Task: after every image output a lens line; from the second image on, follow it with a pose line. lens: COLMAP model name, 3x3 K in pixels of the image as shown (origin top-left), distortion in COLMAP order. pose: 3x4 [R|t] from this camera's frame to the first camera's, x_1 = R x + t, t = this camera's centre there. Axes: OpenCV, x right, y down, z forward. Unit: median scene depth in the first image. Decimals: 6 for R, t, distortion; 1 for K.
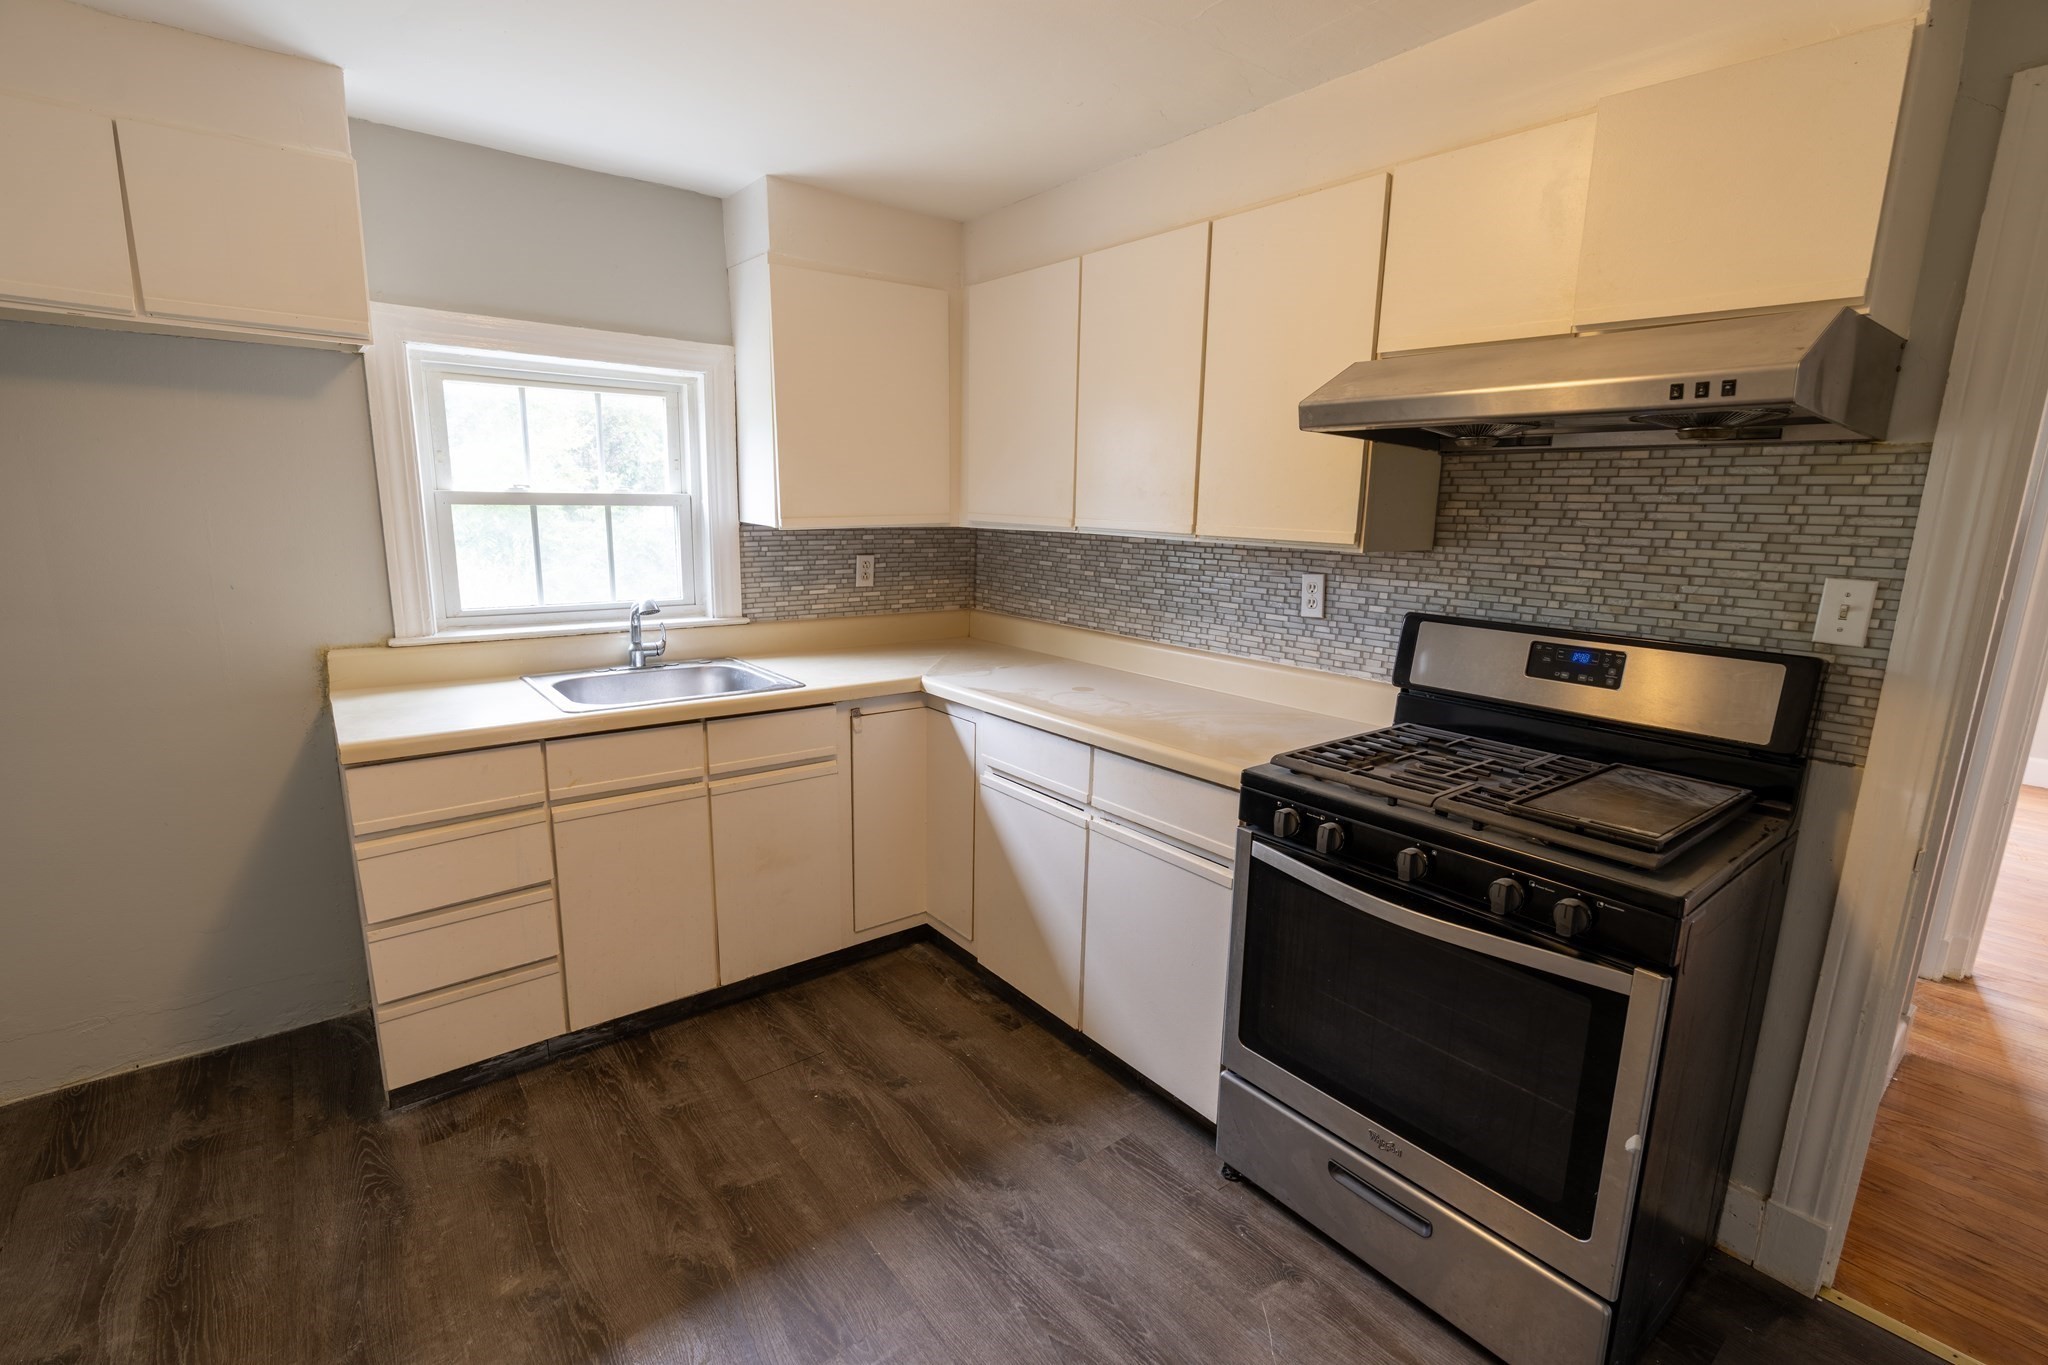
lens RADIAL K [[931.1, 0, 1023.6], [0, 931.1, 686.6], [0, 0, 1]] dist [-0.009624, 0.002369]
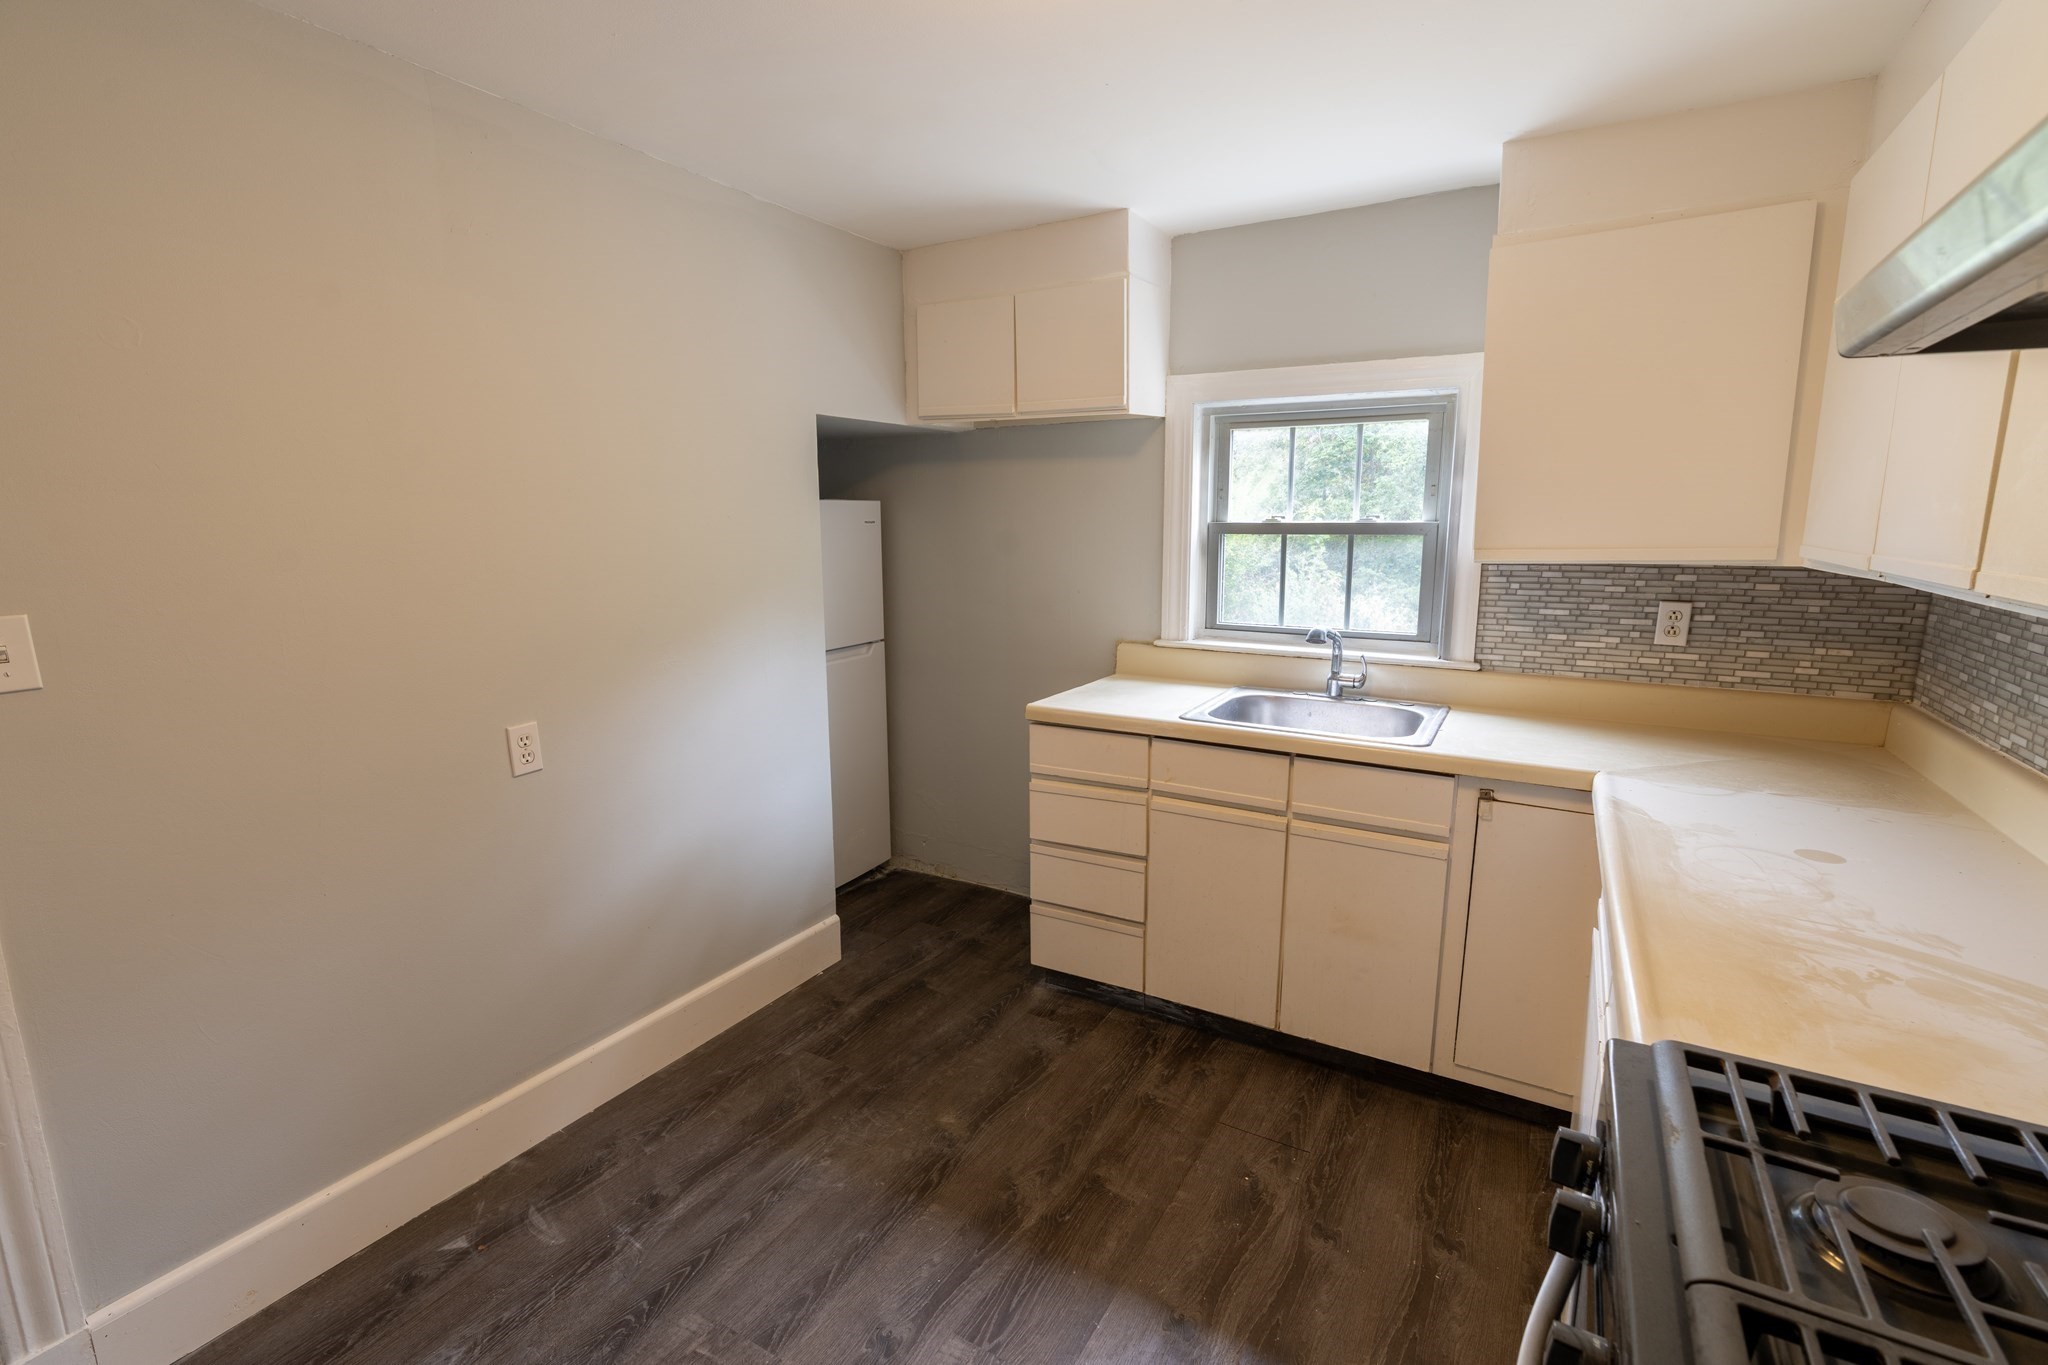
lens RADIAL K [[931.1, 0, 1020.6], [0, 931.1, 684.2], [0, 0, 1]] dist [-0.009624, 0.002369]
pose [[0.350329, 0.145004, -0.925334, 0.427981], [-0.175230, 0.980647, 0.087330, -0.068624], [0.920089, 0.131552, 0.368958, 0.358613]]
